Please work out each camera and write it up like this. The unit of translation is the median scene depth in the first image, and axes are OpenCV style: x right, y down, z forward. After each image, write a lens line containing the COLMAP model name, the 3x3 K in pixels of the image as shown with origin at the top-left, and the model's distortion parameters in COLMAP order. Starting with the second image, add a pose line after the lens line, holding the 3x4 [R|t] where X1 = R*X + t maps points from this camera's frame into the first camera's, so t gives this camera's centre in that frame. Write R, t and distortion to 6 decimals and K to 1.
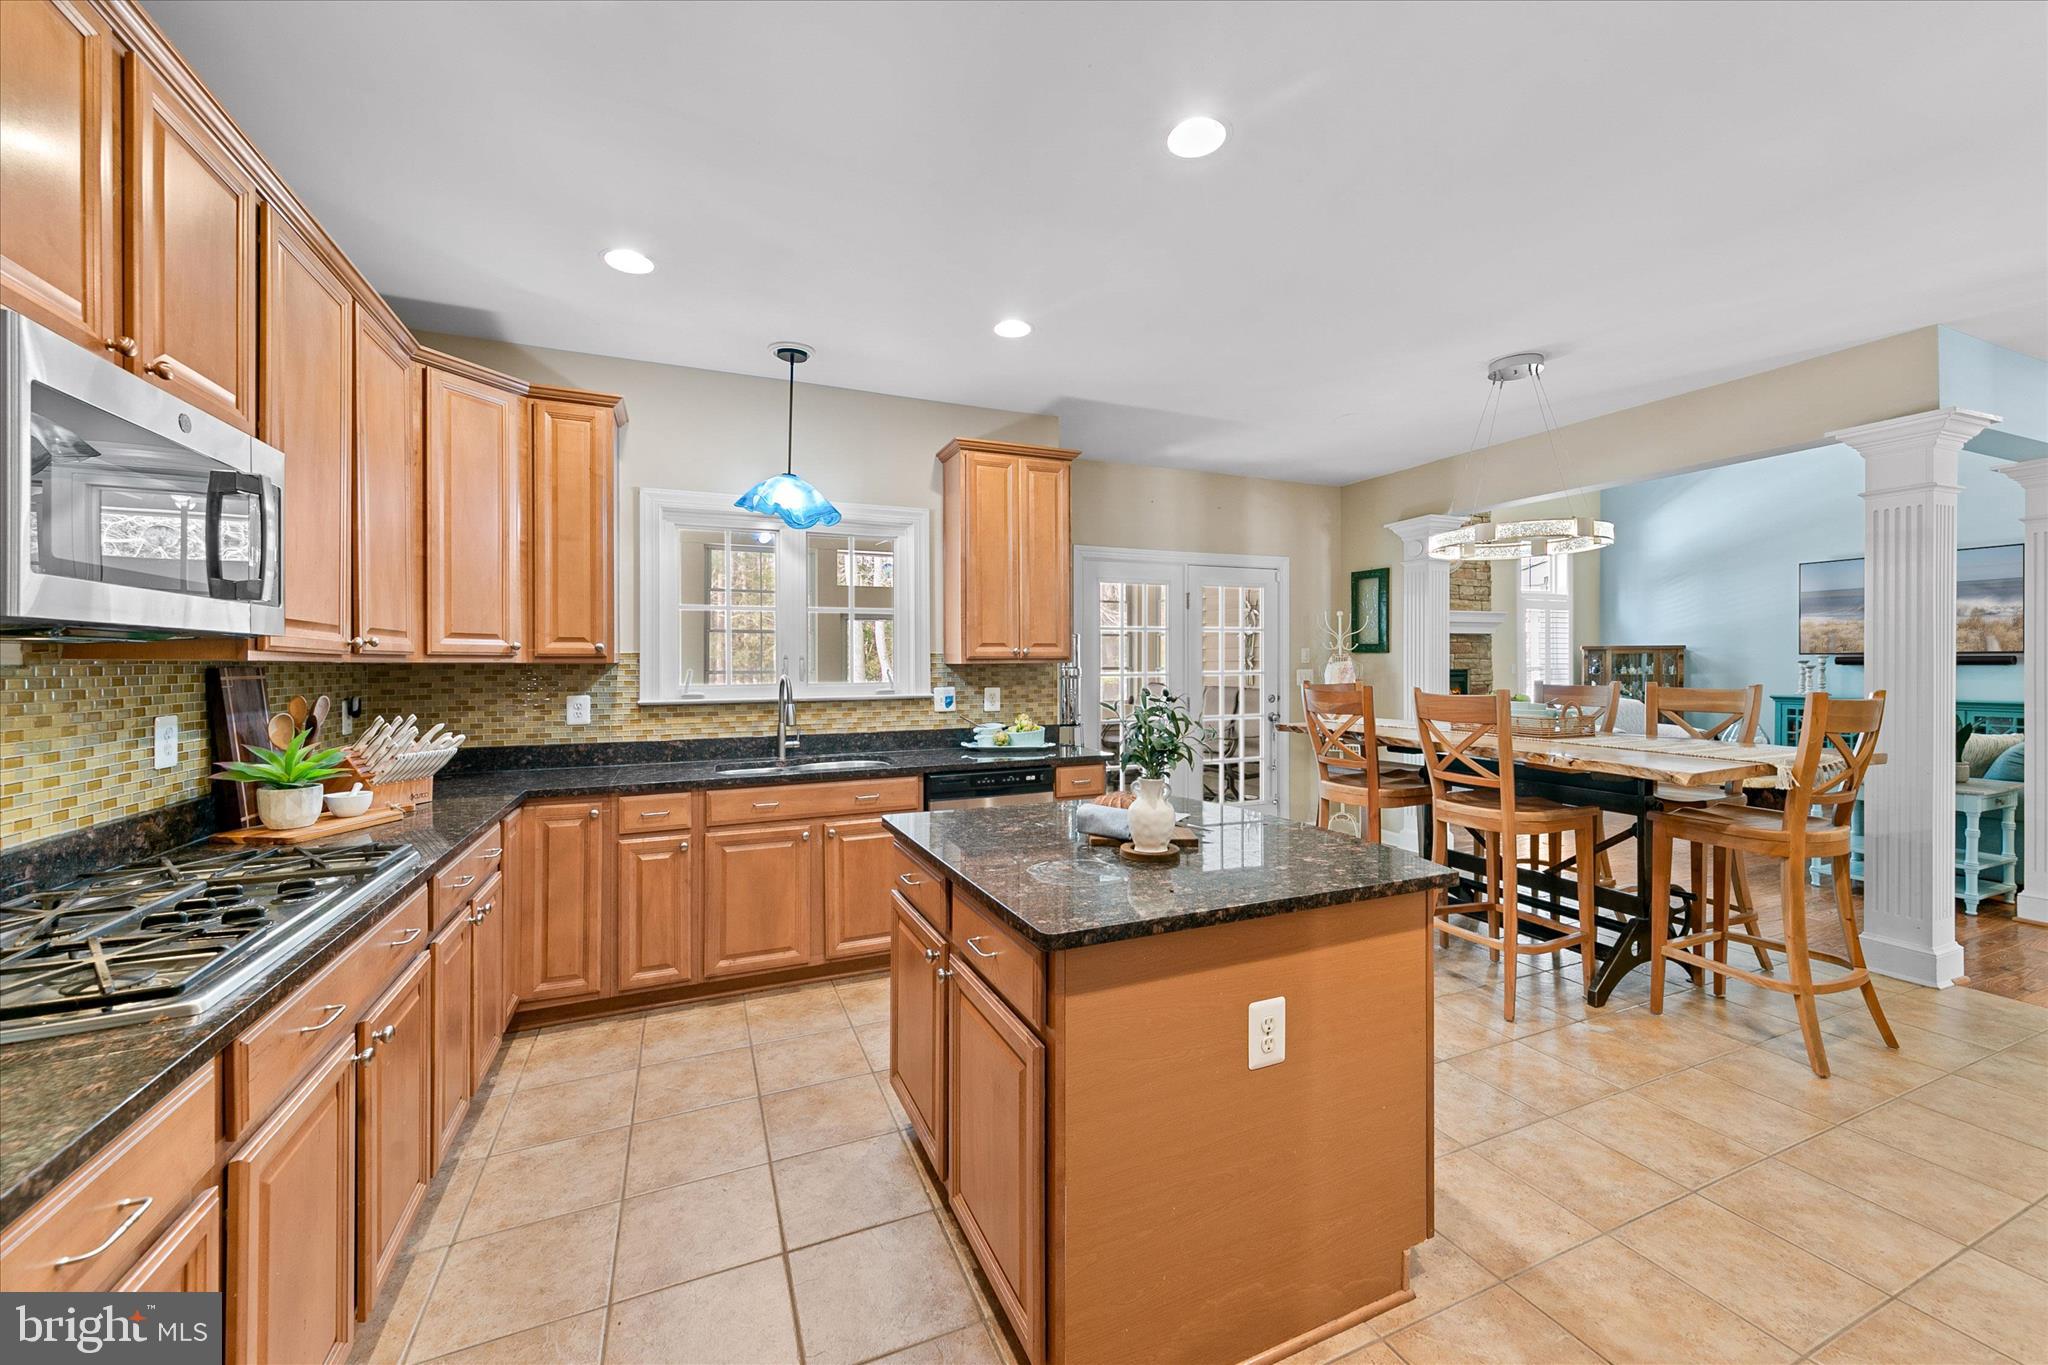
lens RADIAL K [[778.1, 0, 1023.2], [0, 778.1, 669.0], [0, 0, 1]] dist [0.001369, -0.000049]
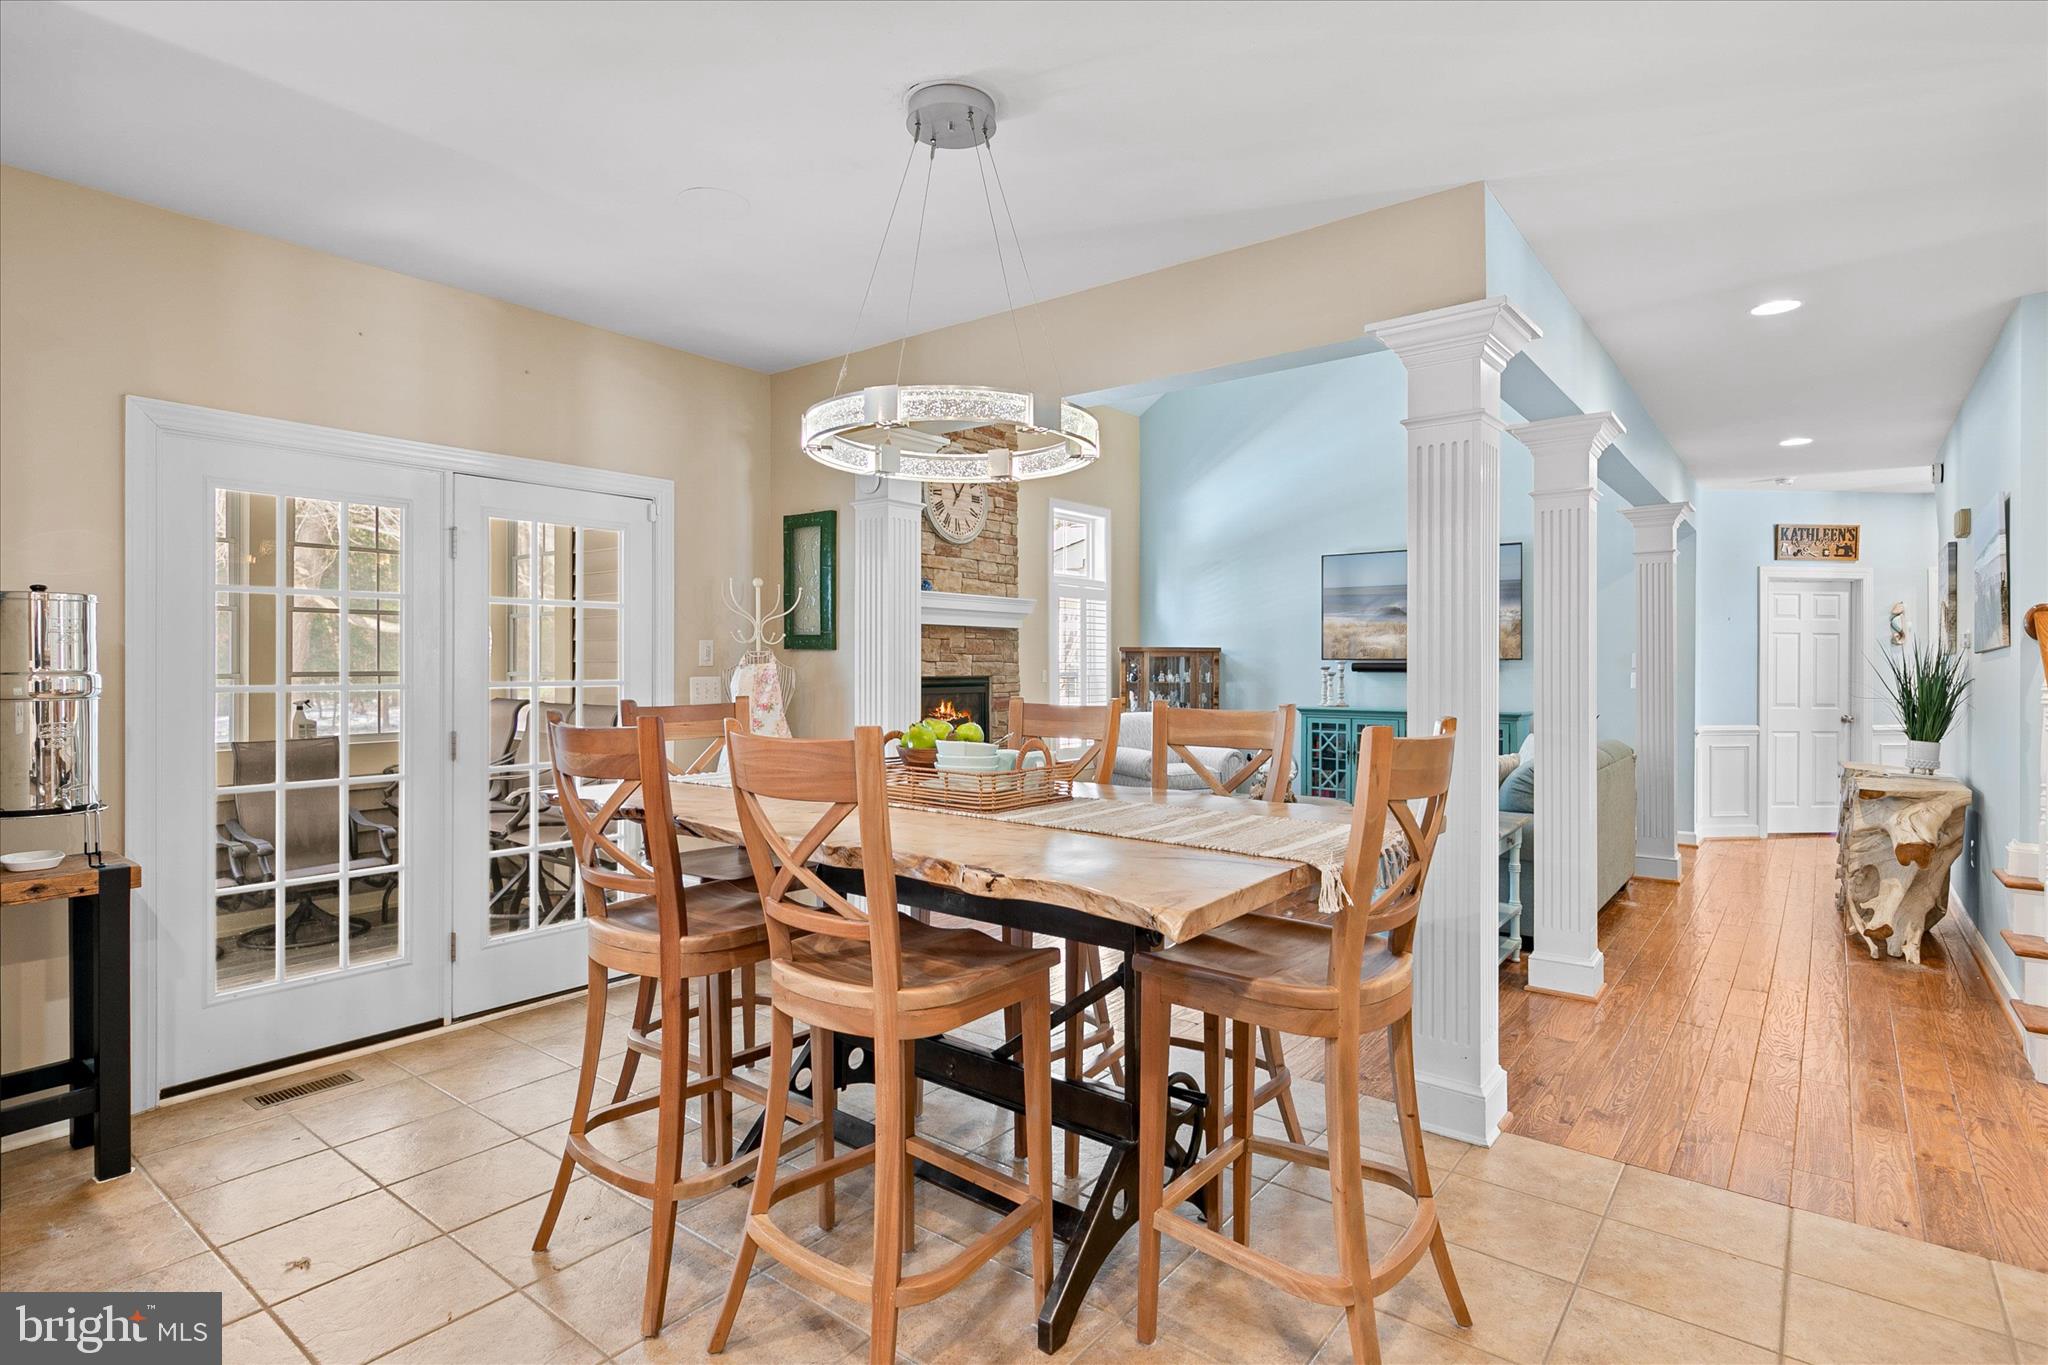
lens RADIAL K [[1028.4, 0, 1014.9], [0, 1028.4, 669.8], [0, 0, 1]] dist [0.002801, 0.000088]
pose [[0.877667, 0.004998, 0.479245, 0.341644], [-0.003477, 0.999986, -0.004061, -0.003989], [-0.479258, 0.001898, 0.877672, 0.369751]]
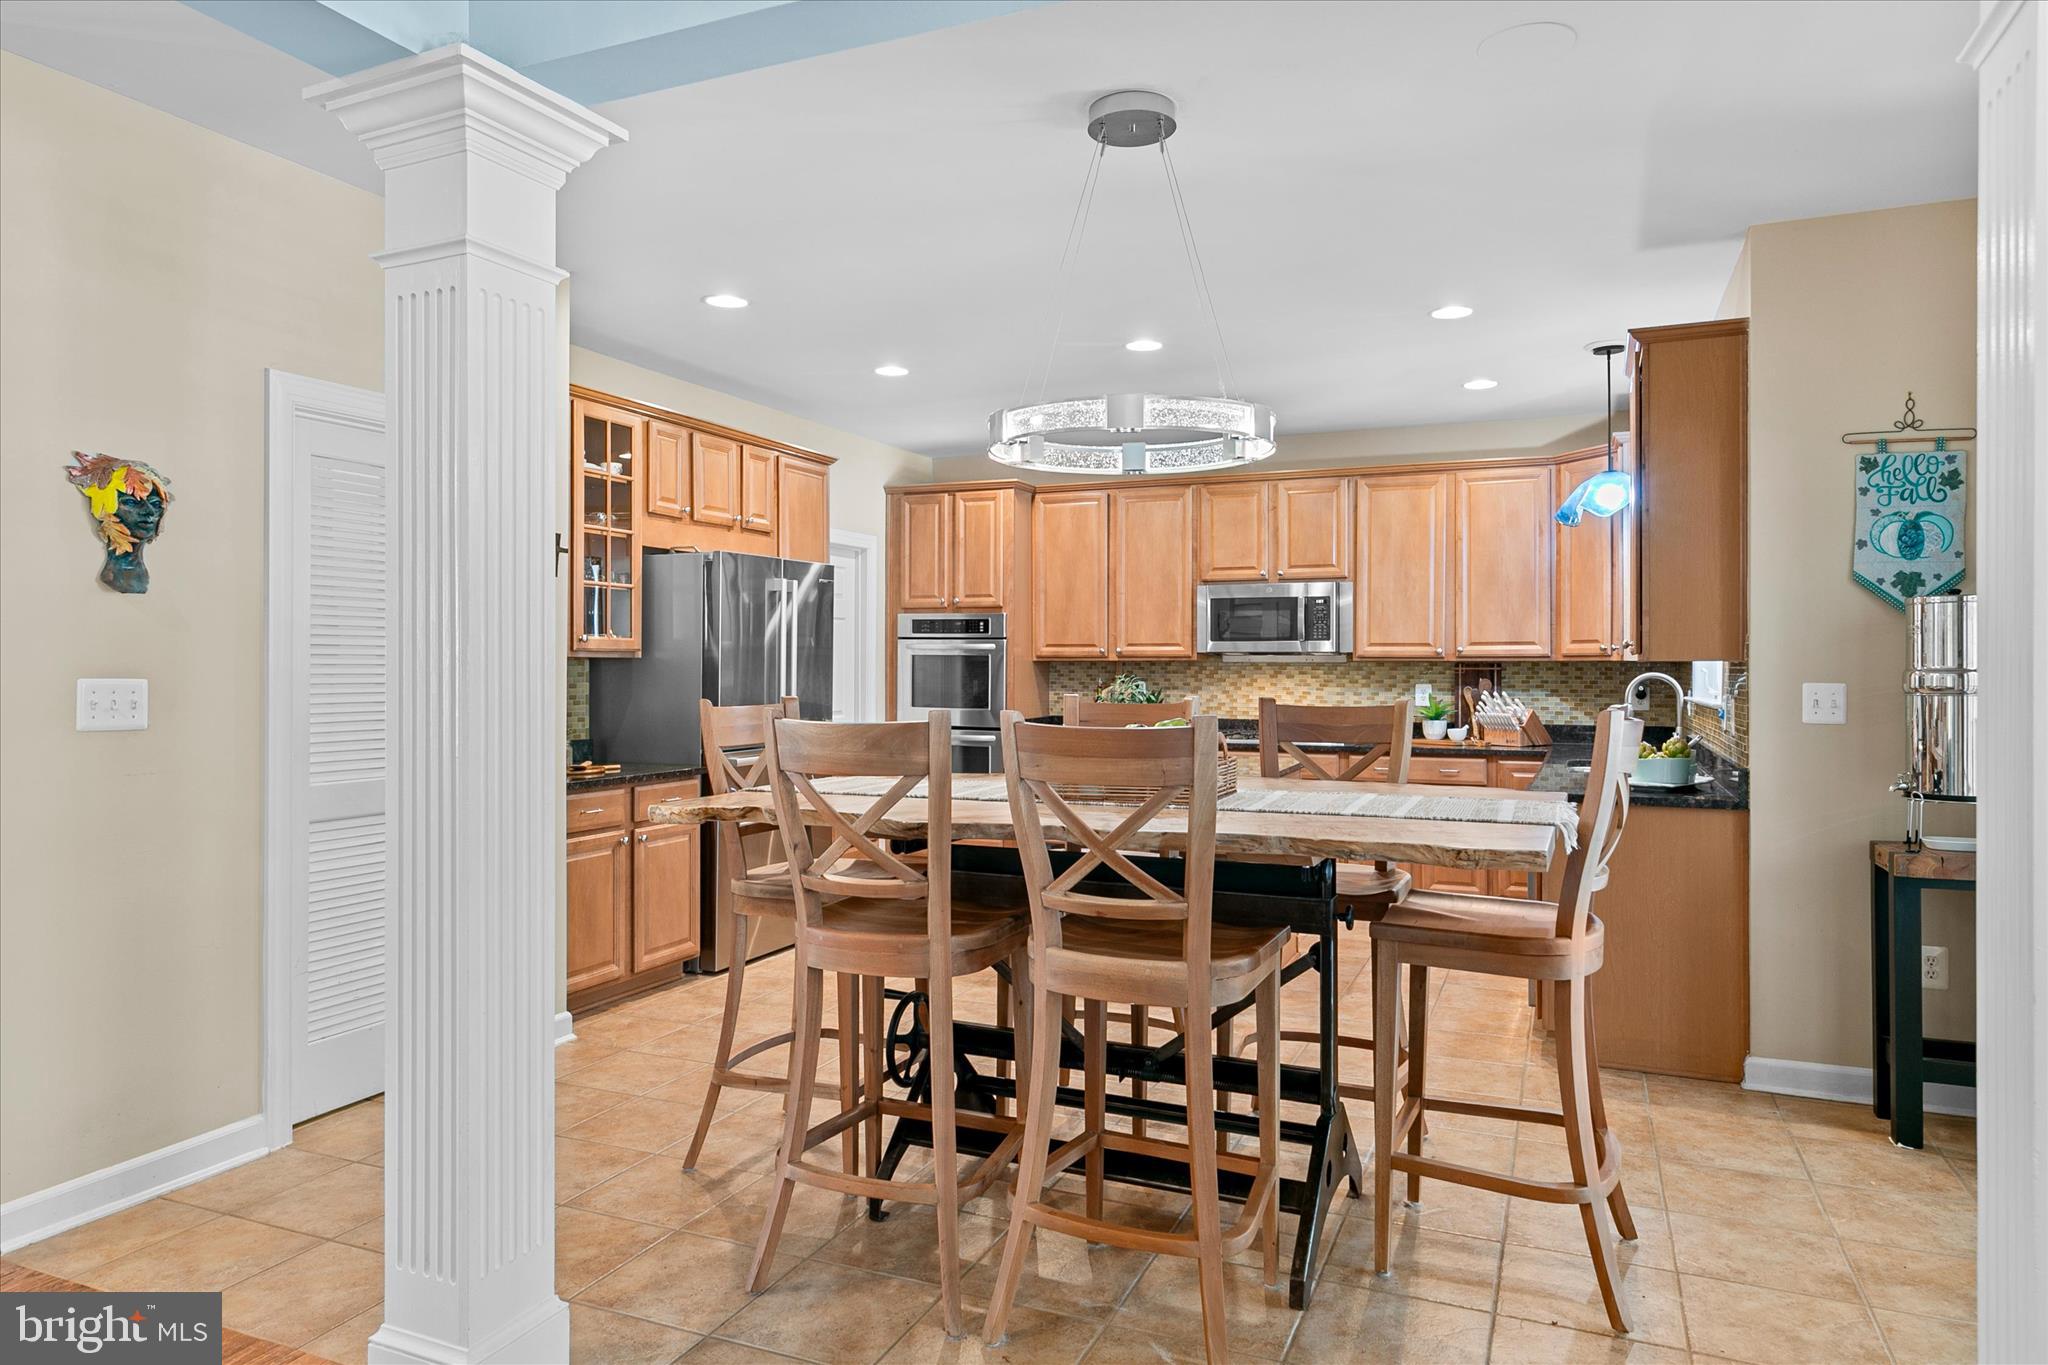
lens RADIAL K [[1281.7, 0, 1019.2], [0, 1281.7, 662.7], [0, 0, 1]] dist [-0.002763, -0.000289]
pose [[-0.728340, 0.002860, -0.685210, 1.350716], [-0.001777, 0.999980, 0.006062, -0.013779], [0.685214, 0.005632, -0.728320, 1.657267]]
